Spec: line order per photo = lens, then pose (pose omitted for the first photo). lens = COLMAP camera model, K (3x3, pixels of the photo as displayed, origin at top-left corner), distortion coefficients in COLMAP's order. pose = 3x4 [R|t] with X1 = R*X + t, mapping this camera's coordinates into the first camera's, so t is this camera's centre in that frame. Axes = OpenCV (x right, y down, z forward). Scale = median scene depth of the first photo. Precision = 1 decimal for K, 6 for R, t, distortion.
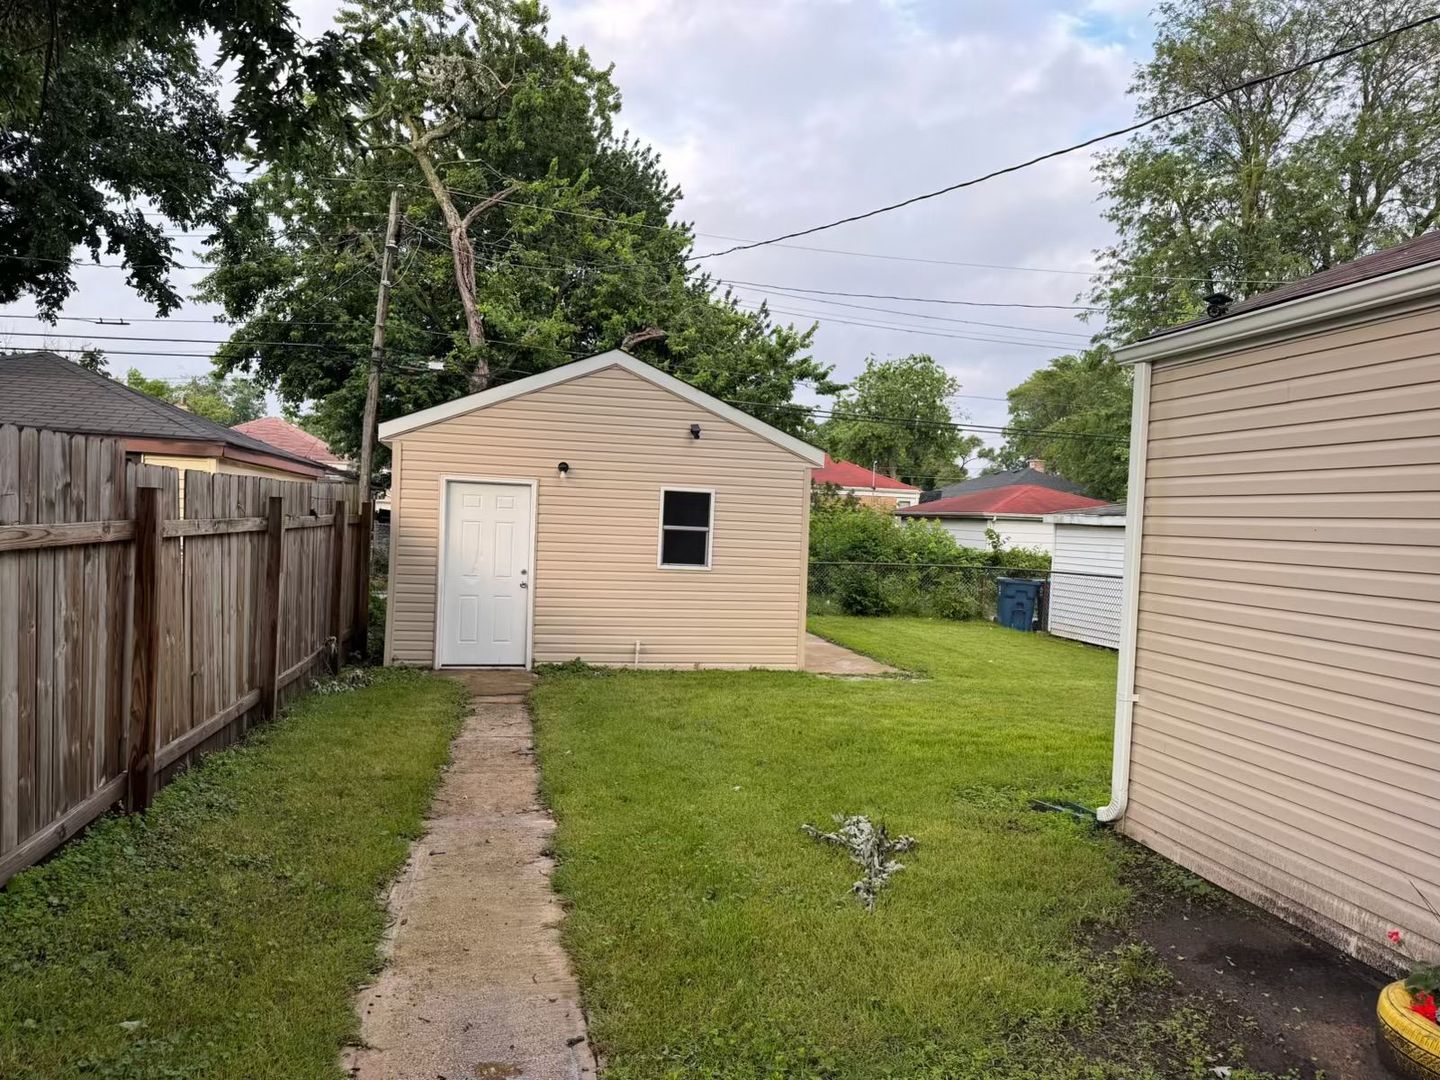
lens RADIAL K [[1025.0, 0, 720.6], [0, 1025.0, 543.0], [0, 0, 1]] dist [0.031105, -0.024745]
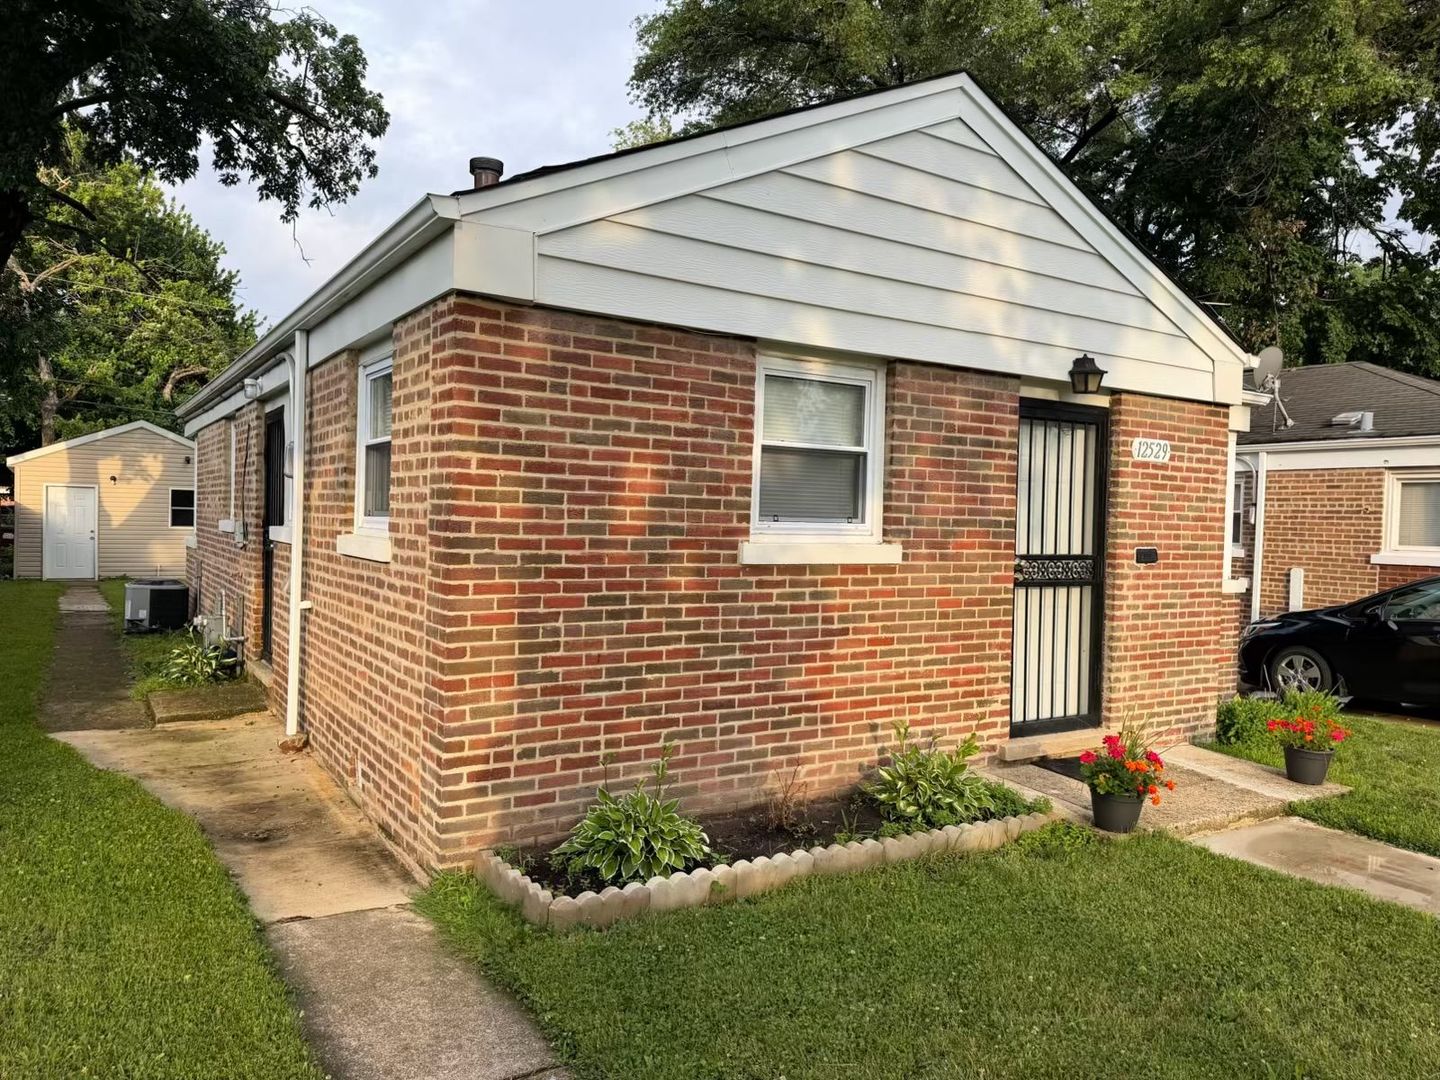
lens RADIAL K [[1025.0, 0, 720.5], [0, 1025.0, 551.6], [0, 0, 1]] dist [0.031105, -0.024745]
pose [[0.937105, -0.032149, 0.347565, 0.250392], [0.024776, 0.999364, 0.025638, 0.044801], [-0.348168, -0.015414, 0.937305, -1.292058]]
